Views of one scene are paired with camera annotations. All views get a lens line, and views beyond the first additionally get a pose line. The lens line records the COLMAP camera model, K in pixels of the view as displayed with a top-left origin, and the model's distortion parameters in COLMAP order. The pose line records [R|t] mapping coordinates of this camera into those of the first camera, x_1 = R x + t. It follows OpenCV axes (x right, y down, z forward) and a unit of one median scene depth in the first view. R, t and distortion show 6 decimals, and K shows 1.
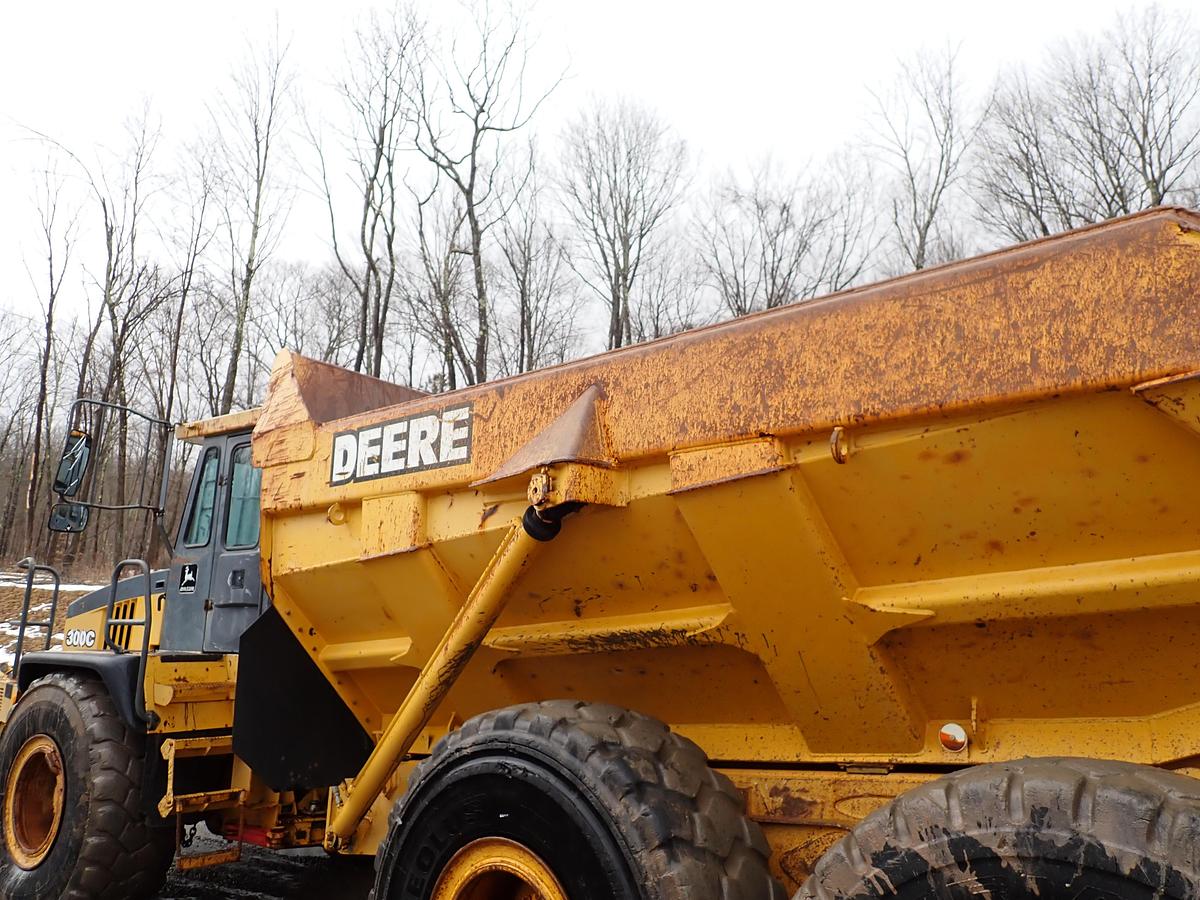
lens RADIAL K [[890.6, 0, 602.6], [0, 890.6, 445.3], [0, 0, 1]] dist [0.010380, -0.012440]
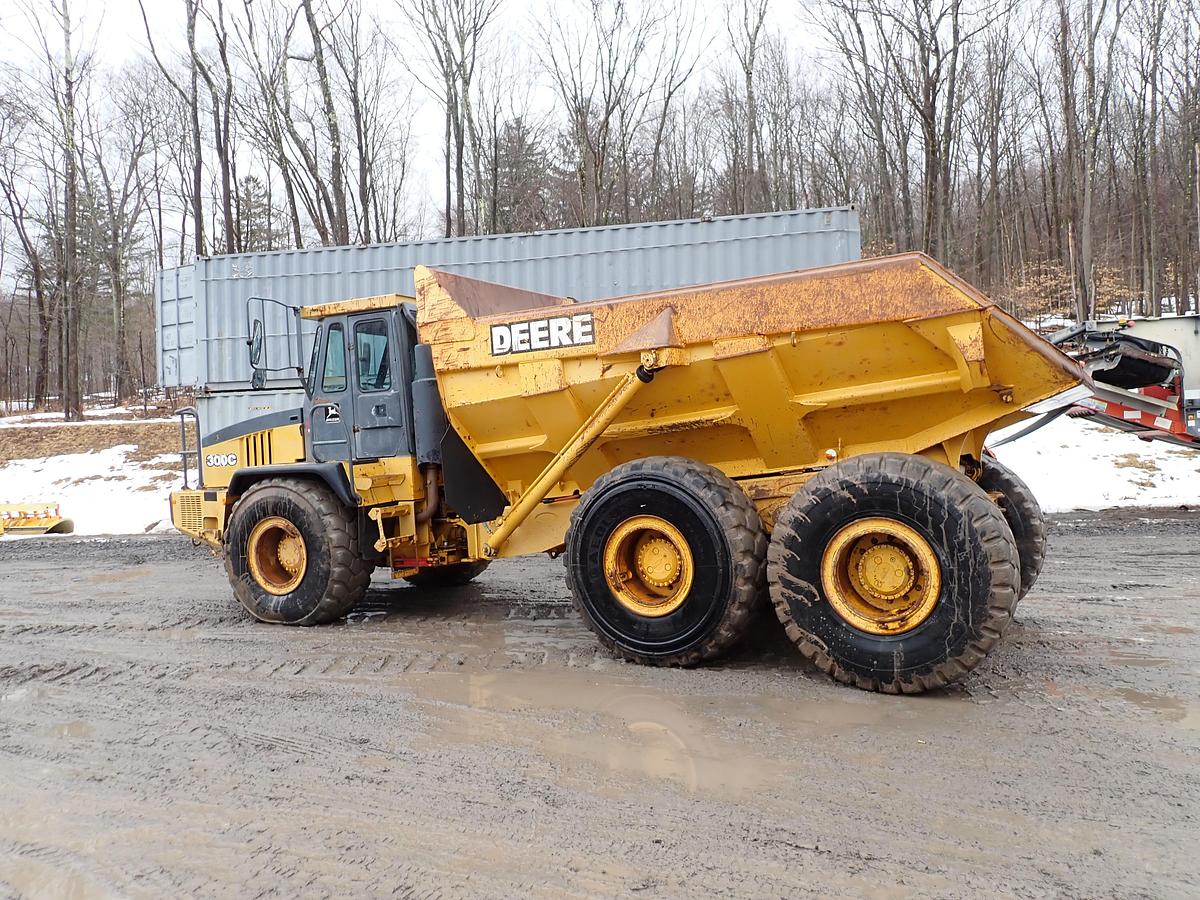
lens RADIAL K [[894.9, 0, 599.6], [0, 894.9, 445.8], [0, 0, 1]] dist [0.004488, -0.009016]
pose [[0.980957, -0.080228, 0.176880, -0.510539], [0.038653, 0.973123, 0.227017, -0.210723], [-0.190339, -0.215857, 0.957693, -0.936804]]
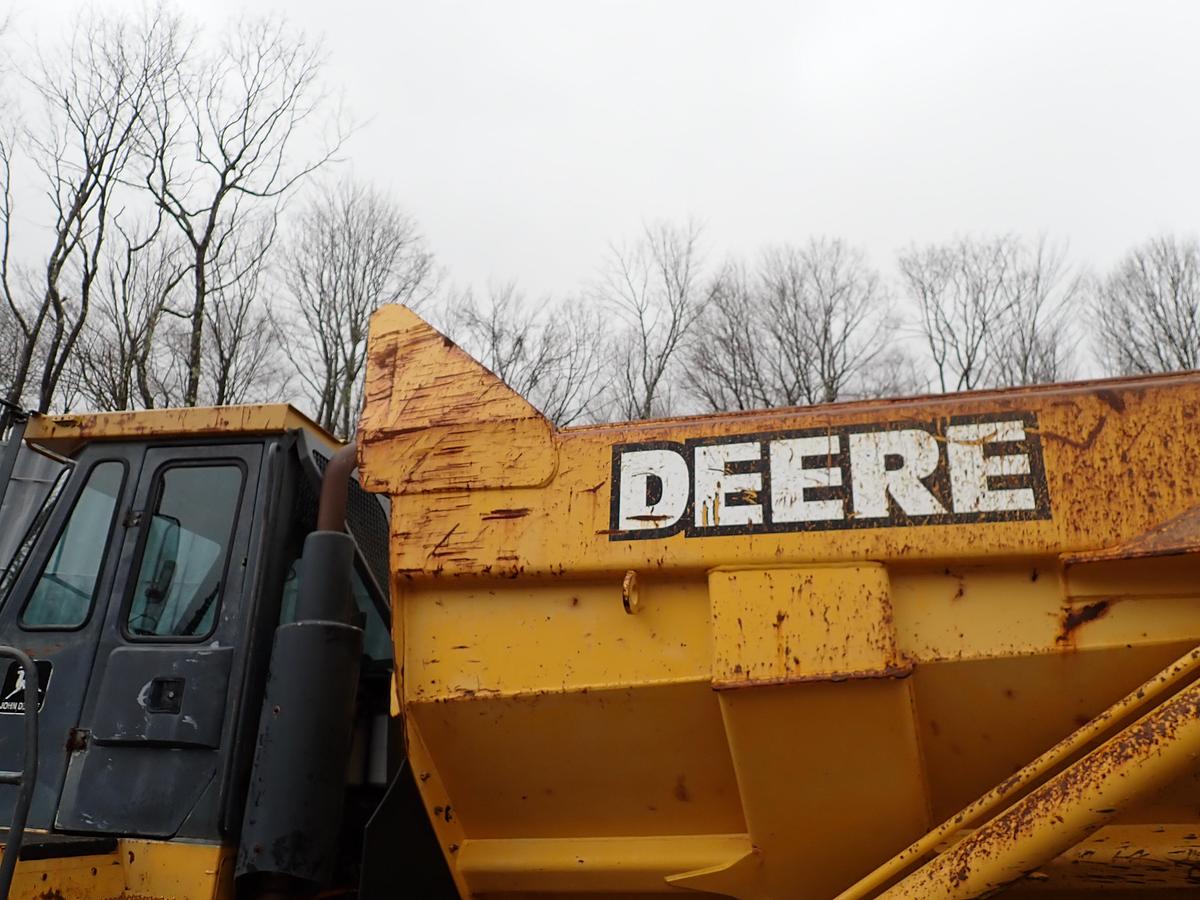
lens RADIAL K [[894.9, 0, 599.6], [0, 894.9, 445.8], [0, 0, 1]] dist [0.004488, -0.009016]
pose [[0.925981, 0.157237, 0.343271, -0.607376], [-0.106510, 0.981018, -0.162049, 0.094927], [-0.362235, 0.113493, 0.925151, 0.597307]]
